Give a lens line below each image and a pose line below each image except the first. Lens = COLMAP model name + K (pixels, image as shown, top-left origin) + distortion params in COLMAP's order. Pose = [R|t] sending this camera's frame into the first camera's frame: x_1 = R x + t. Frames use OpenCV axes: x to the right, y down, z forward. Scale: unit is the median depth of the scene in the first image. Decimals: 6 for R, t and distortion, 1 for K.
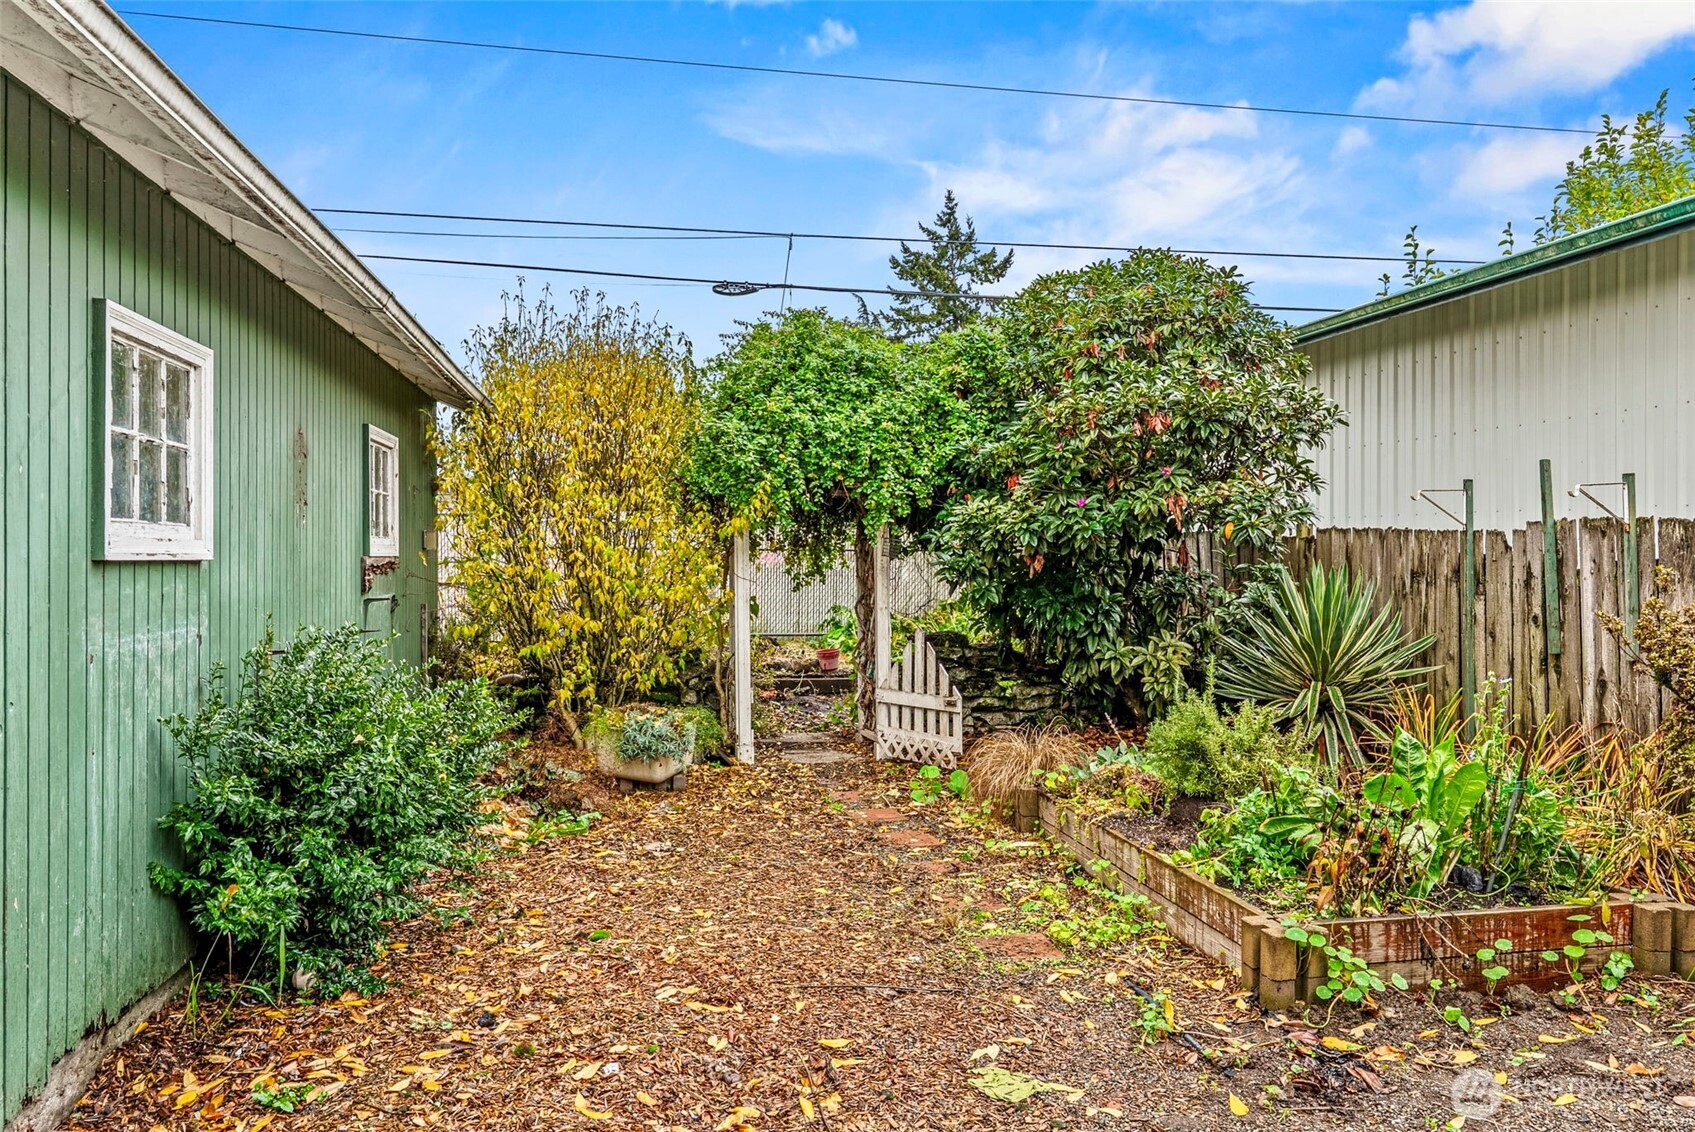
lens RADIAL K [[1191.1, 0, 846.8], [0, 1191.1, 540.7], [0, 0, 1]] dist [0.000265, 0.000002]
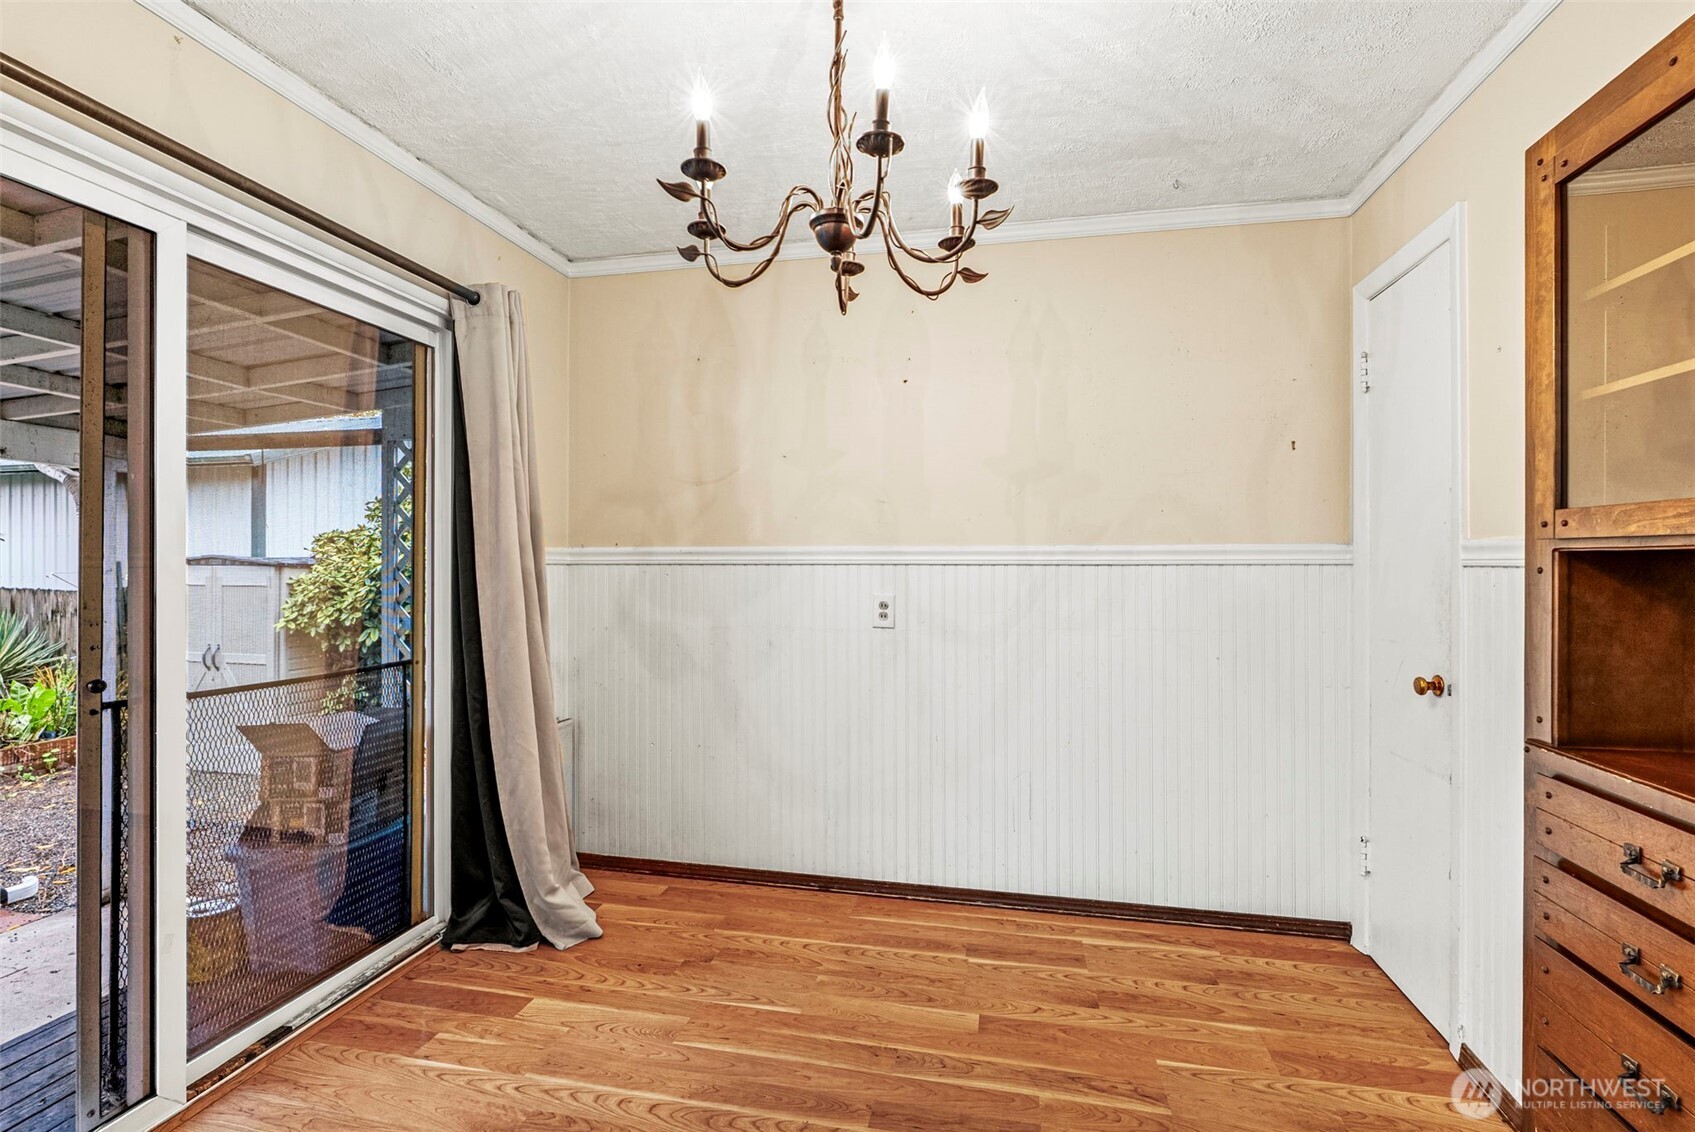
lens RADIAL K [[773.2, 0, 847.8], [0, 773.2, 557.9], [0, 0, 1]] dist [0.000025, 0.000202]
pose [[0.378825, 0.003637, 0.925461, -0.235412], [-0.000598, 0.999993, -0.003686, -0.061709], [-0.925468, 0.000843, 0.378824, -0.769848]]
